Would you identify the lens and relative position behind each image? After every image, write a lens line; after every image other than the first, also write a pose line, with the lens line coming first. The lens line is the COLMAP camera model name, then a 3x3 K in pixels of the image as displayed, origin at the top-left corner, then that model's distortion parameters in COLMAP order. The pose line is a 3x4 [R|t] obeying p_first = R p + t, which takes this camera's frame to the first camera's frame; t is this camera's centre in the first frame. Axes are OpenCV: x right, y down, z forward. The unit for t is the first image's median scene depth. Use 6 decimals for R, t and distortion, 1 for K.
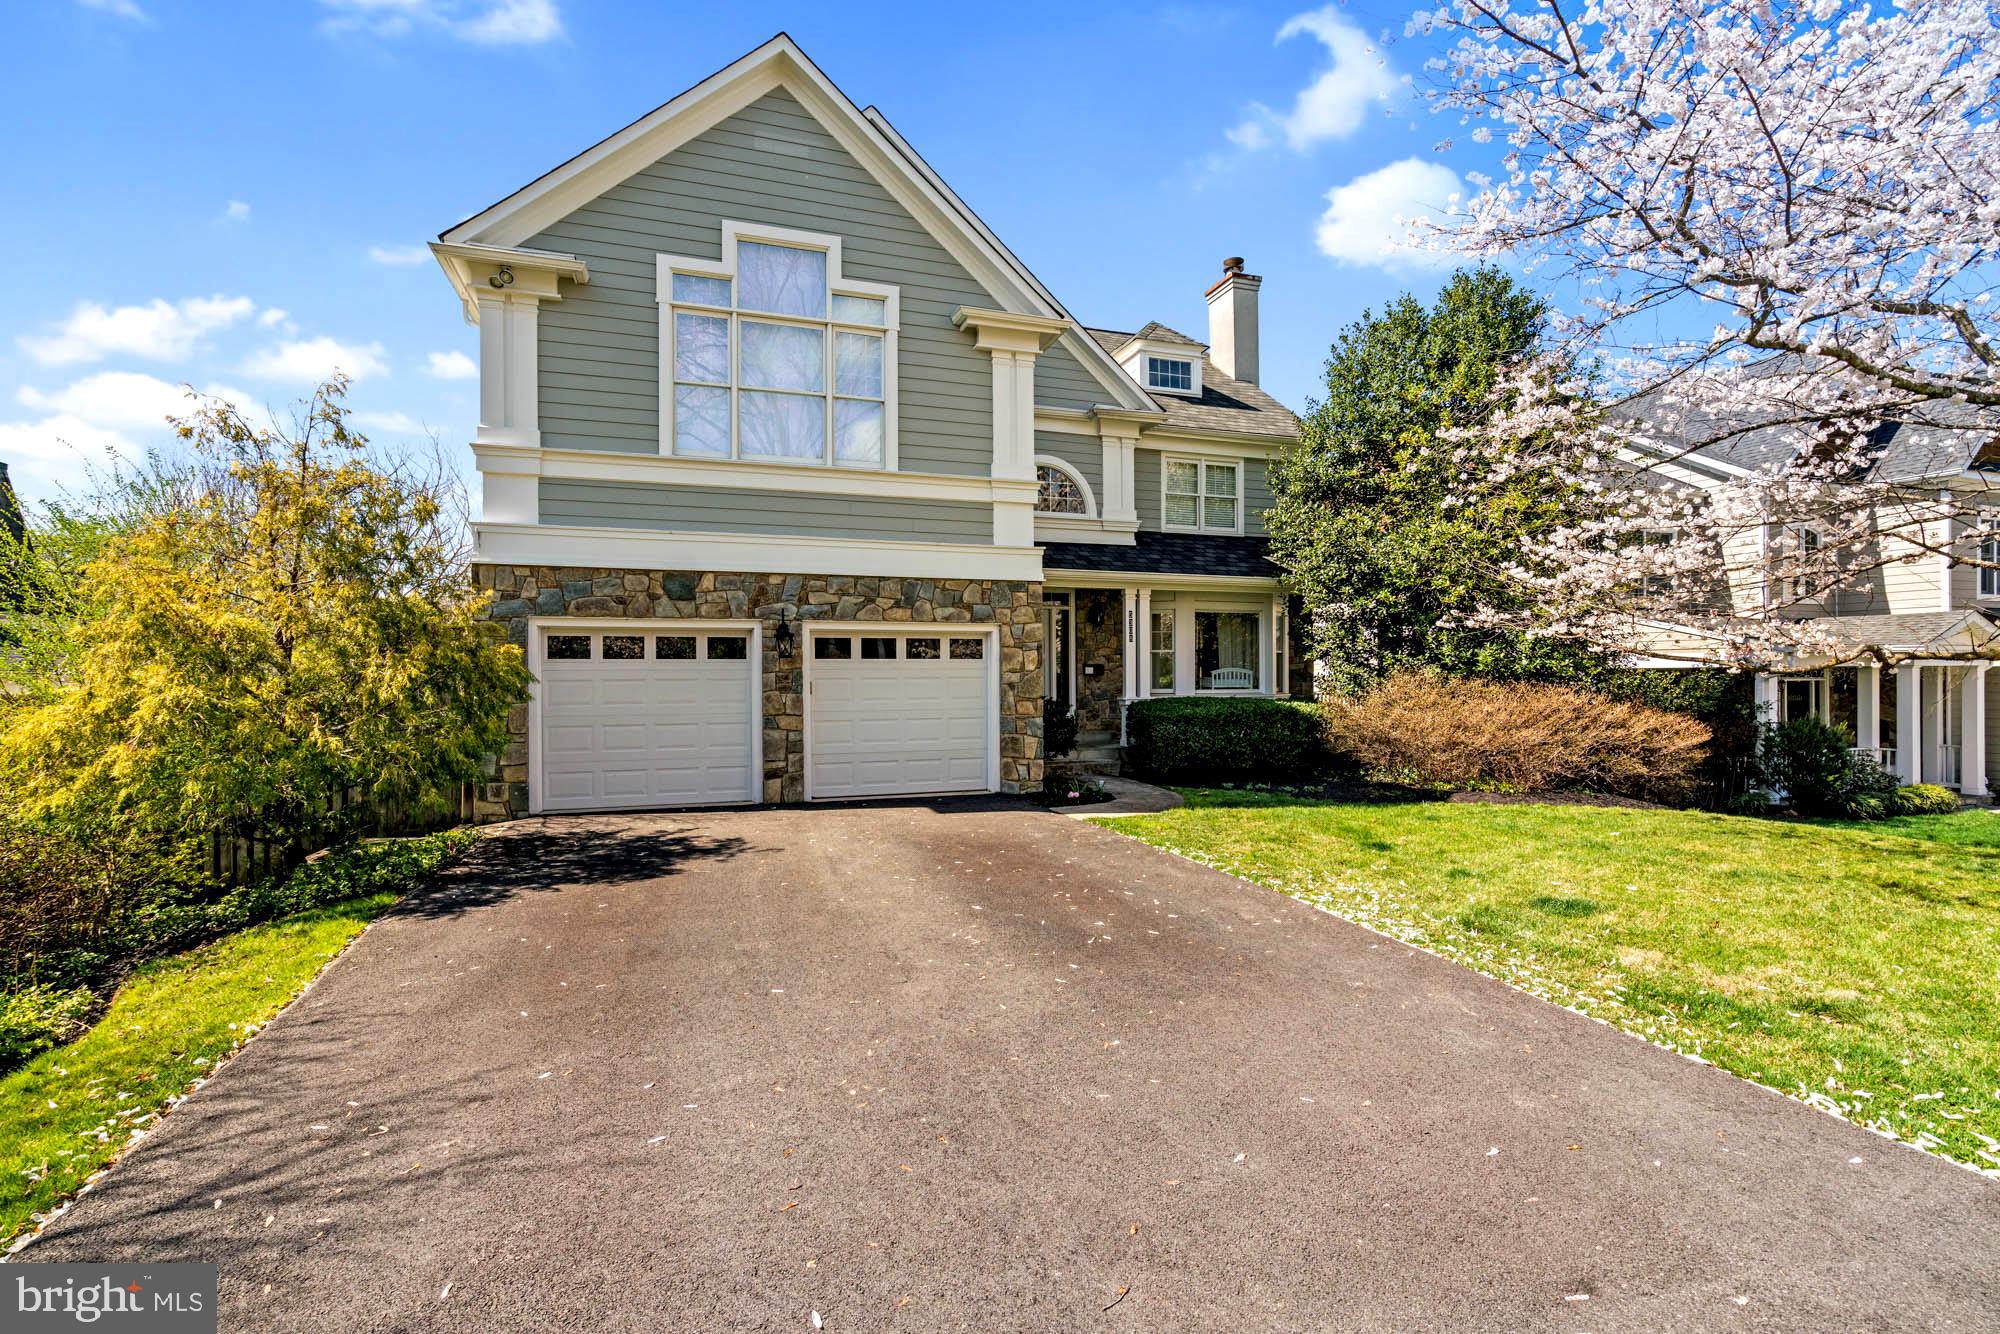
lens RADIAL K [[904.7, 0, 987.5], [0, 904.7, 670.0], [0, 0, 1]] dist [-0.001678, 0.000504]
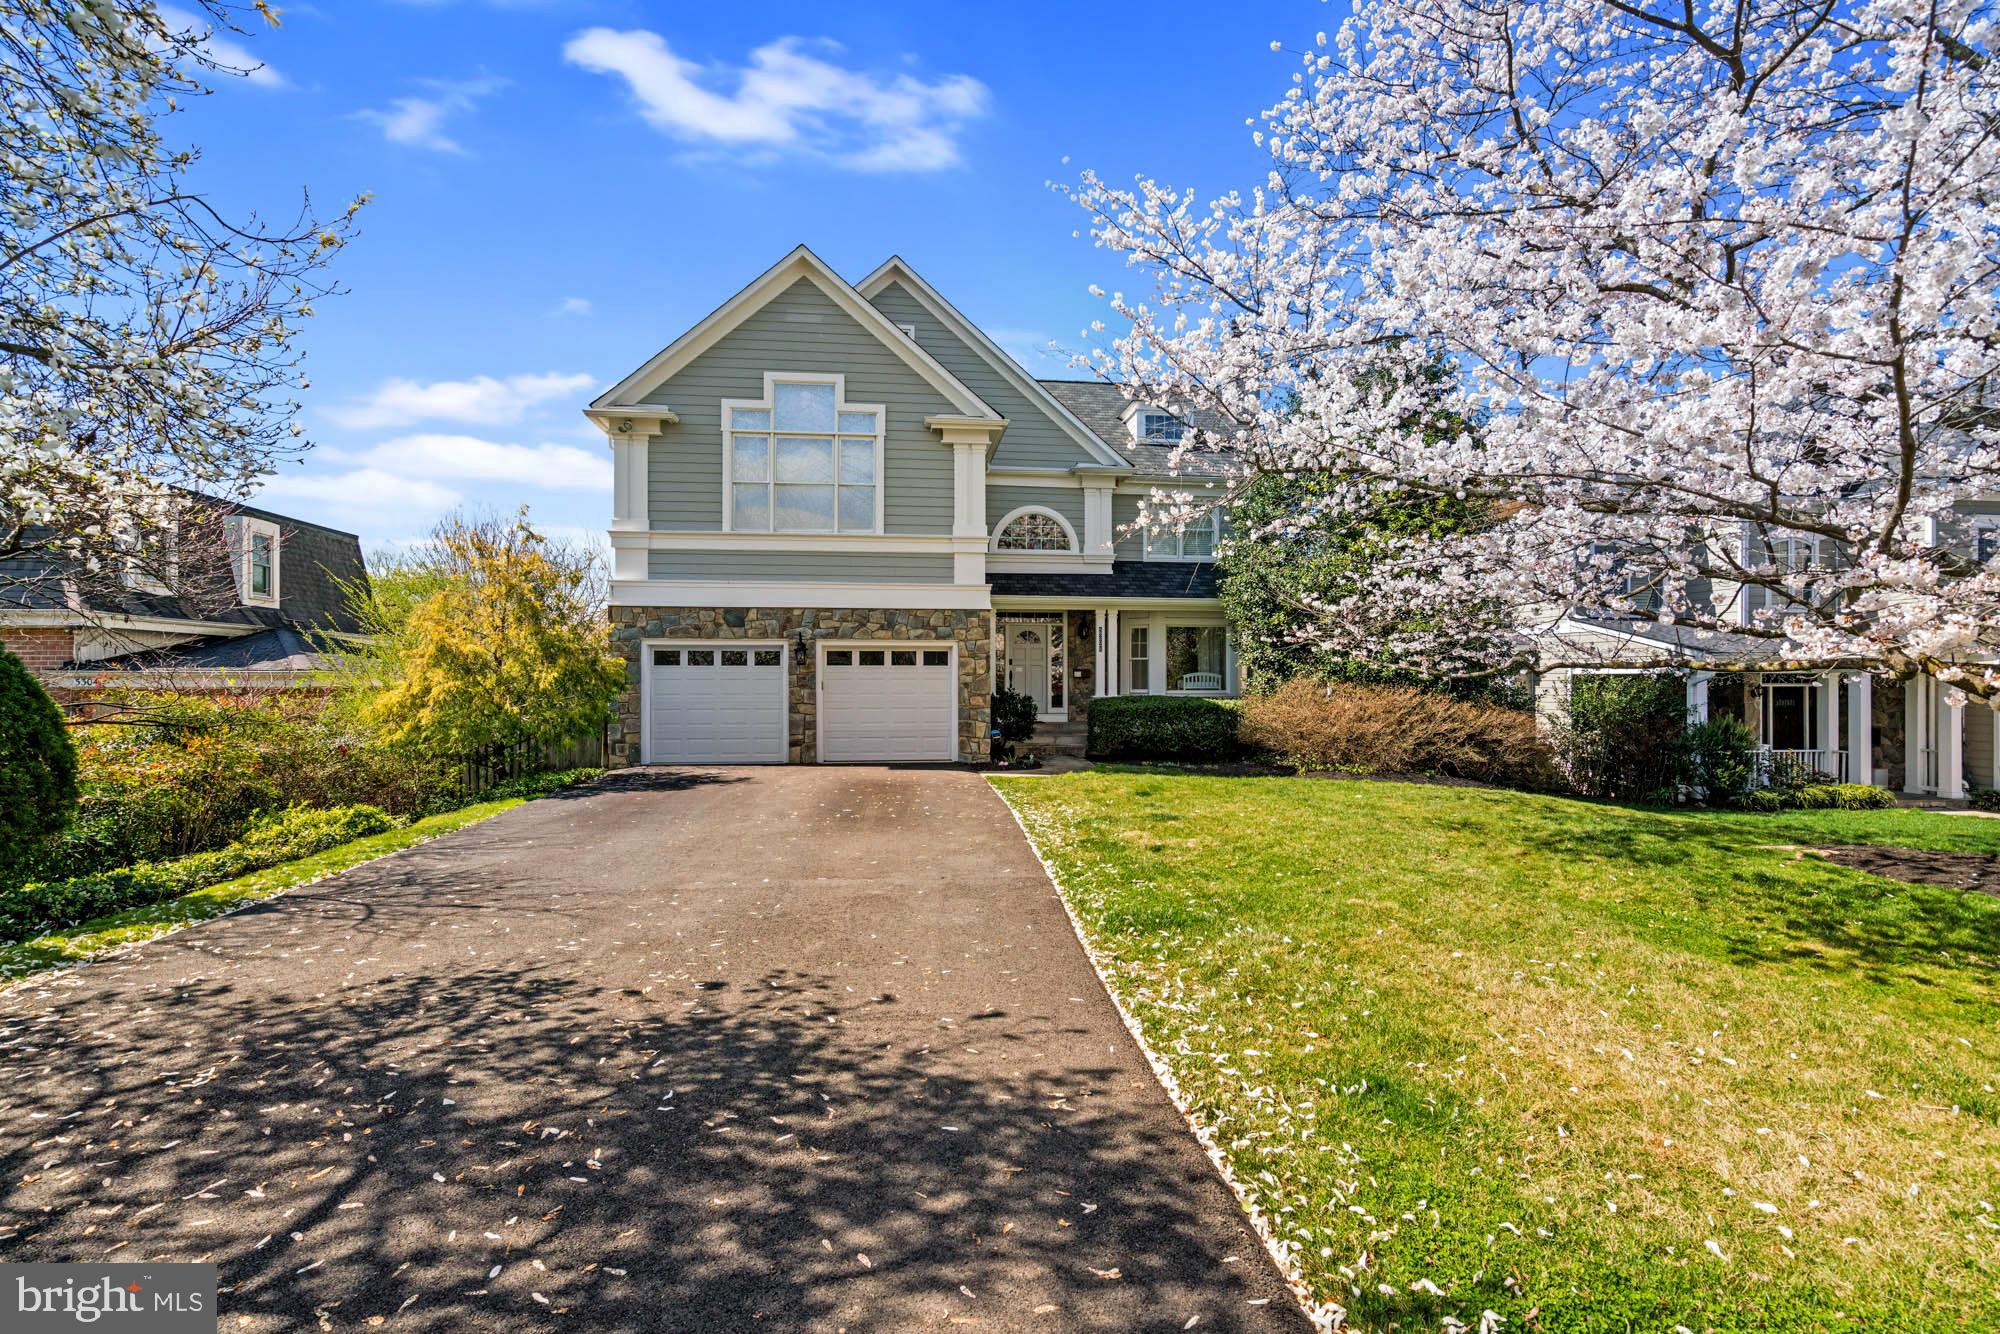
lens RADIAL K [[931.2, 0, 998.3], [0, 931.2, 674.0], [0, 0, 1]] dist [-0.013789, 0.000121]
pose [[0.979799, 0.003579, -0.199953, 0.385438], [-0.003194, 0.999992, 0.002249, -0.002996], [0.199959, -0.001565, 0.979803, -0.417325]]
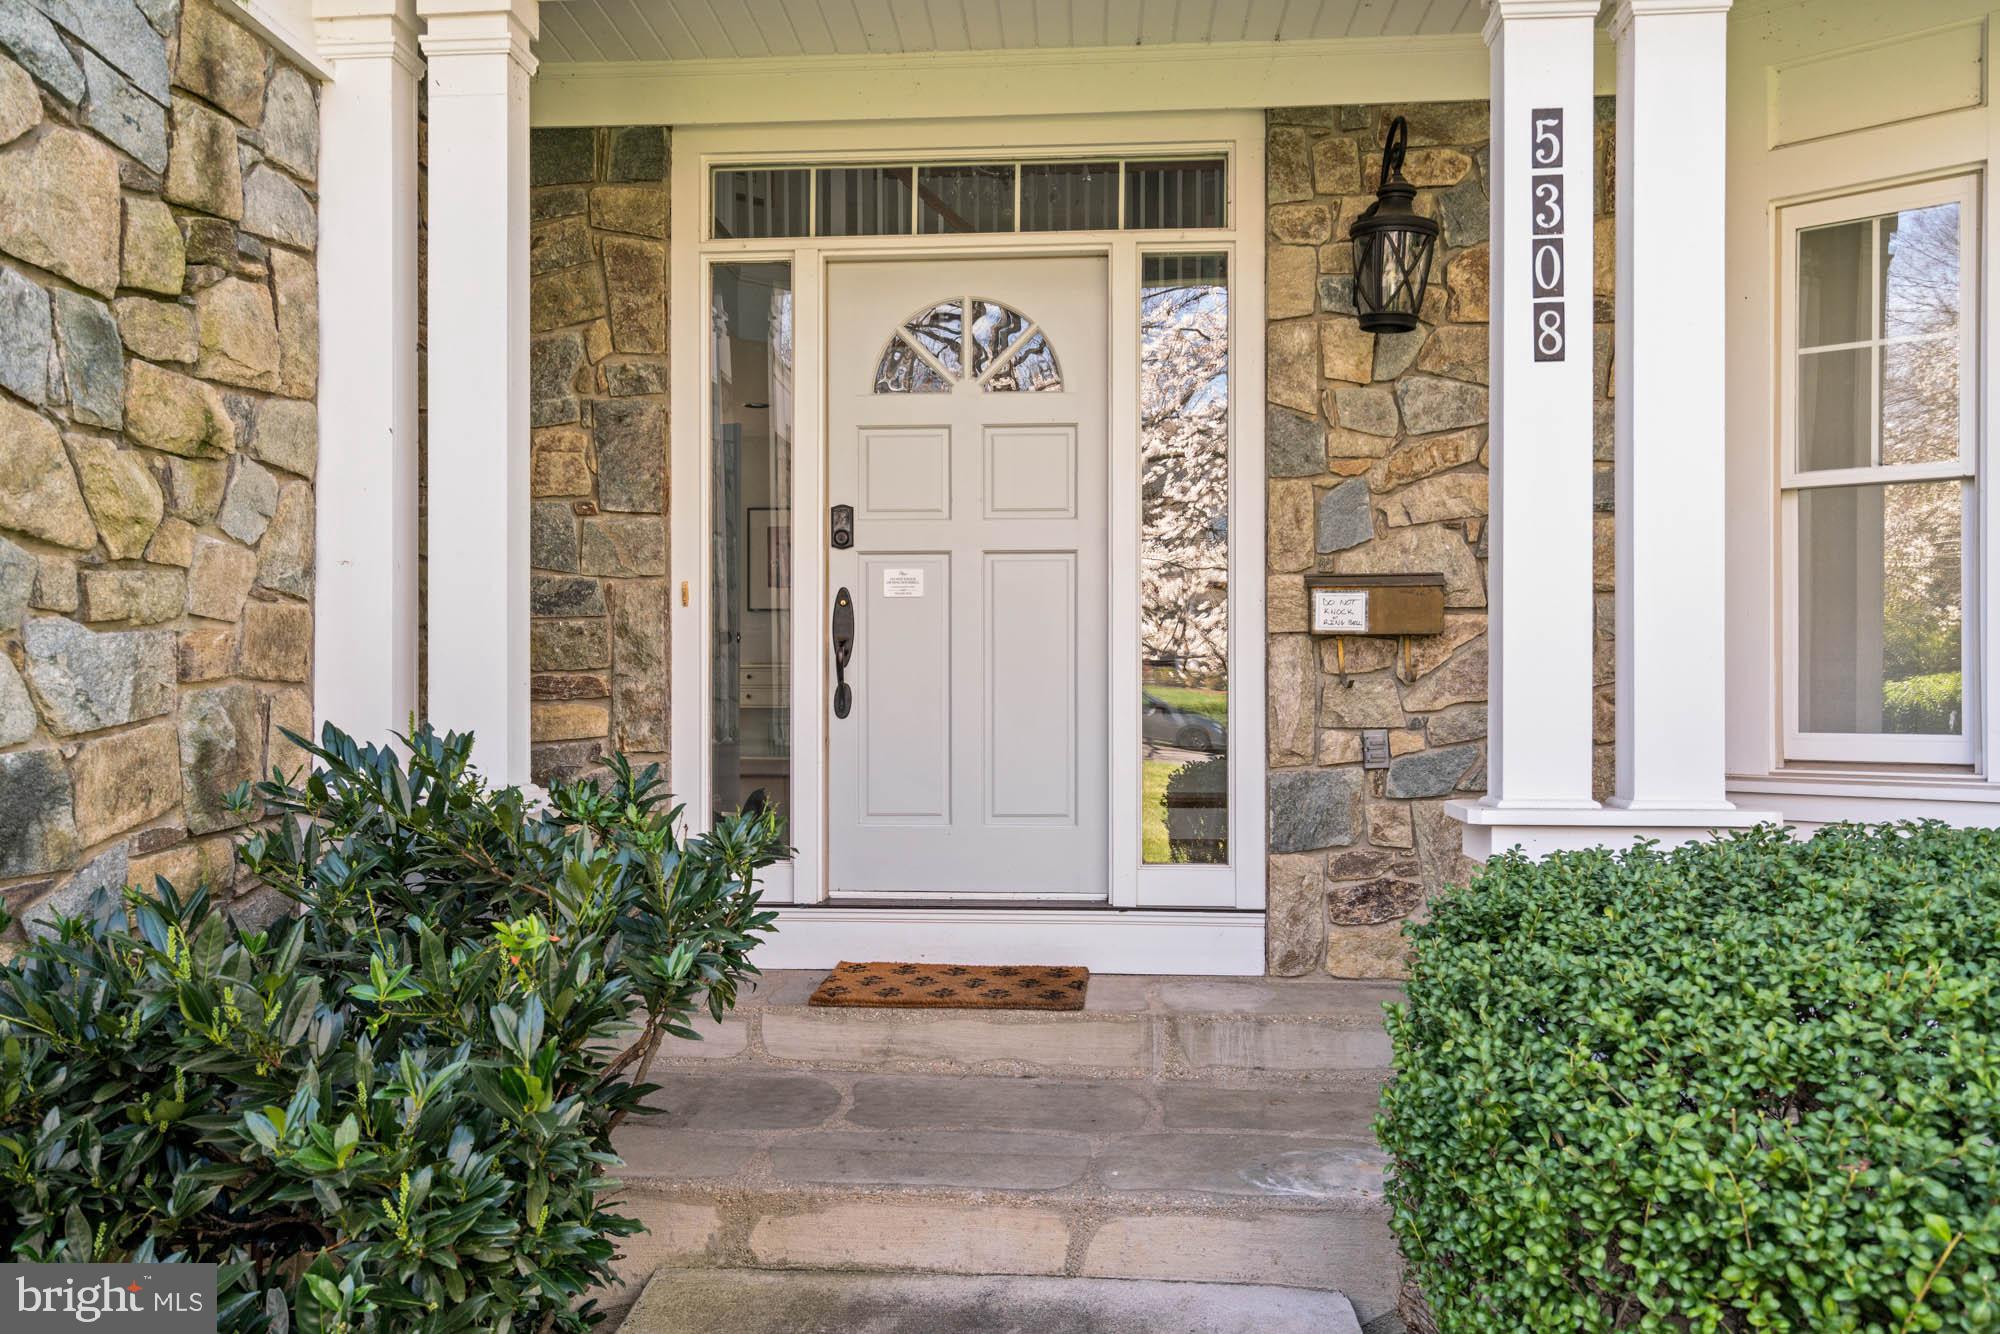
lens RADIAL K [[1552.0, 0, 1000.0], [0, 1552.0, 667.0], [0, 0, 1]] dist [0.001093, 0.000137]
pose [[0.914492, 0.006070, -0.404559, 0.243469], [-0.004072, 0.999975, 0.005799, 0.012603], [0.404584, -0.003656, 0.914494, 1.080236]]
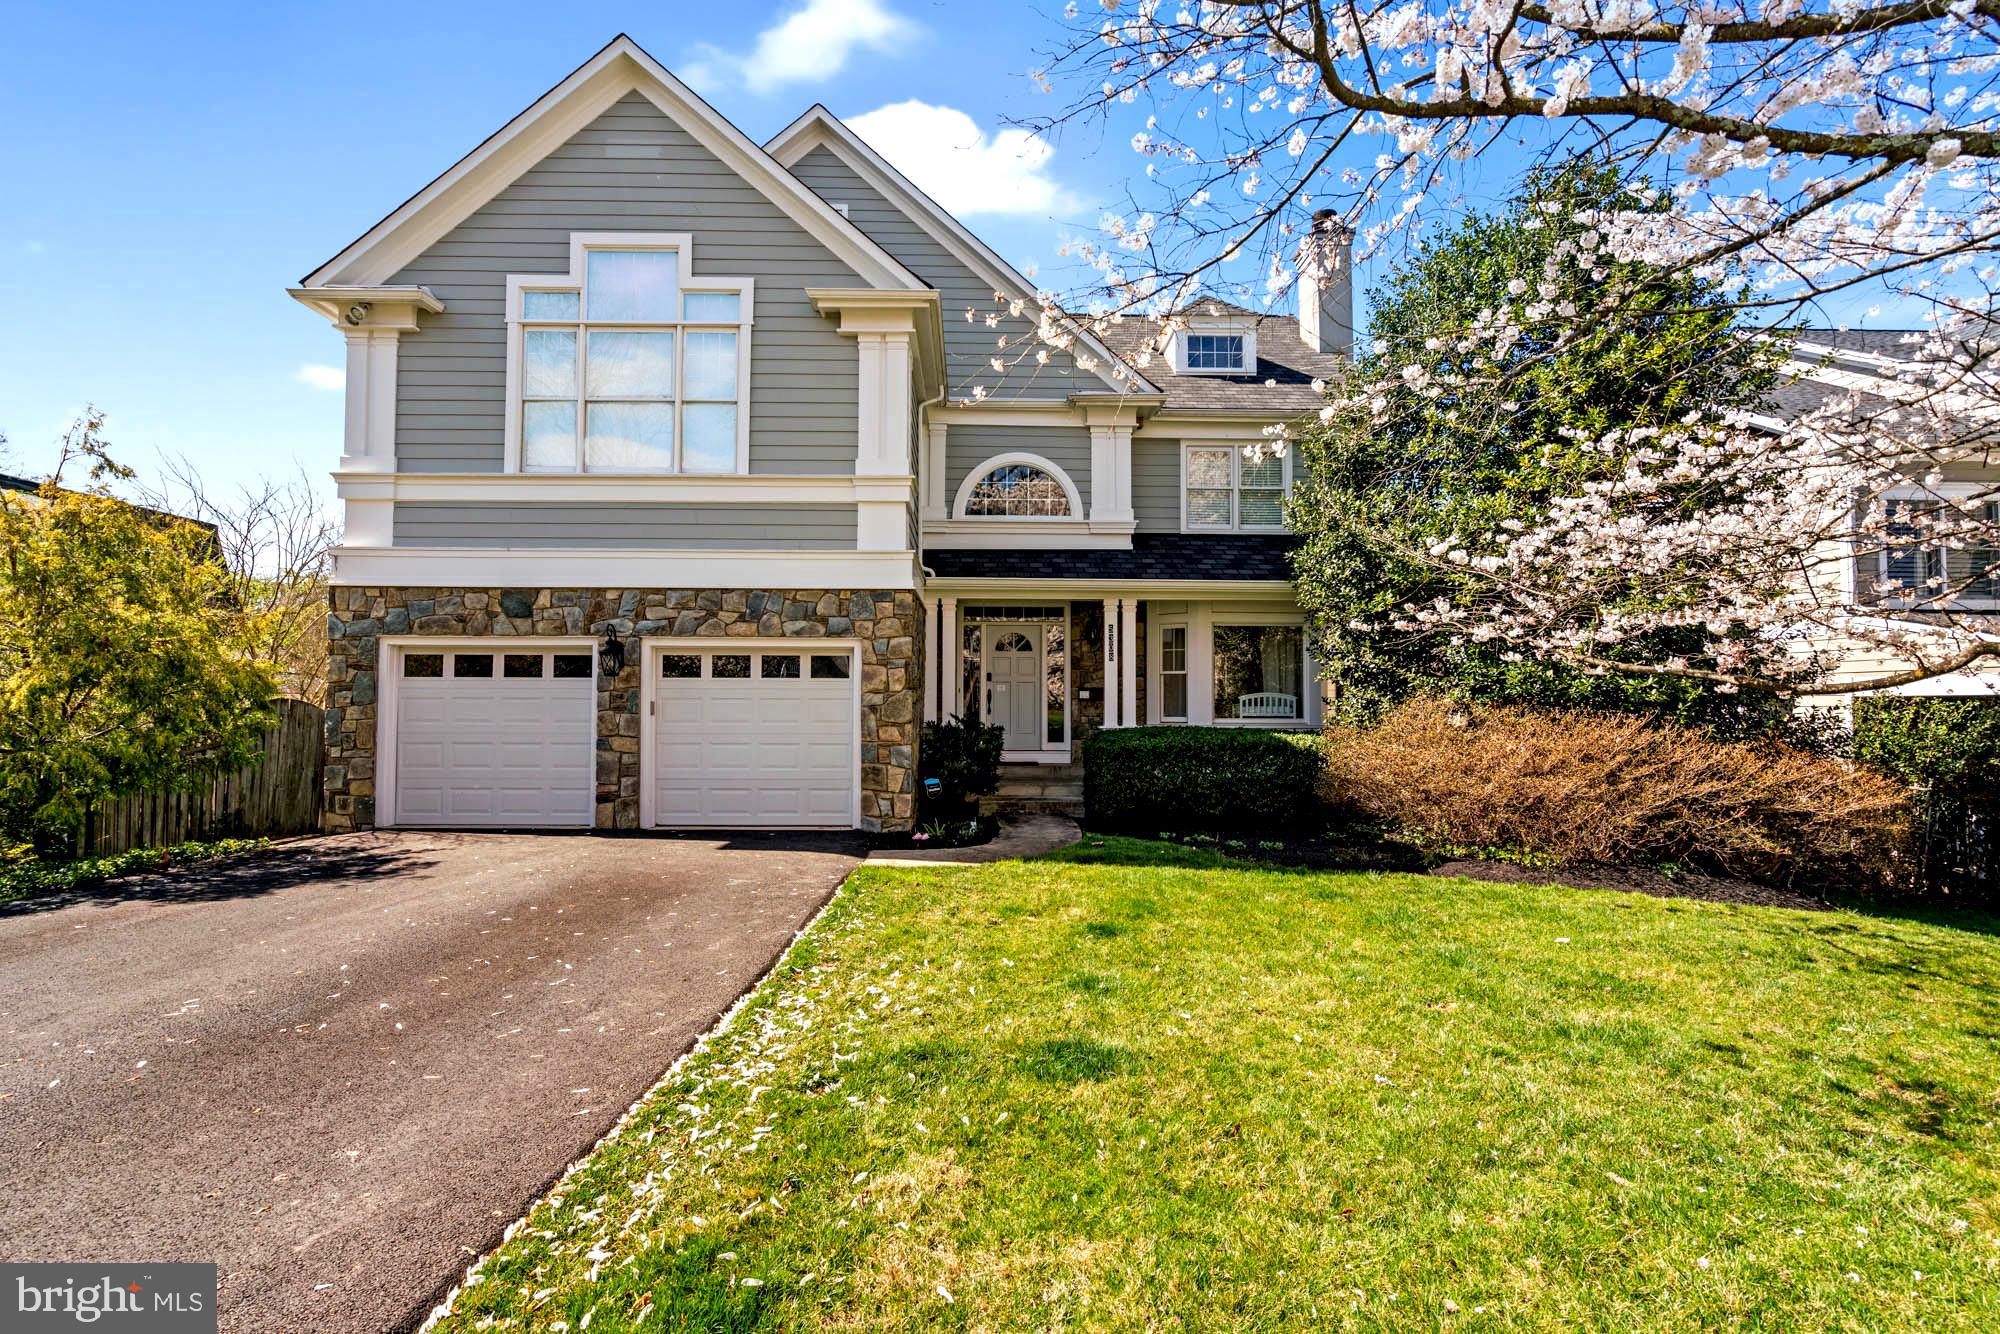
lens RADIAL K [[897.6, 0, 1003.0], [0, 897.6, 672.8], [0, 0, 1]] dist [-0.004498, -0.000064]
pose [[0.953169, -0.002860, -0.302425, 0.439843], [-0.006332, 0.999547, -0.029407, 0.008184], [0.302372, 0.029944, 0.952720, 0.219483]]
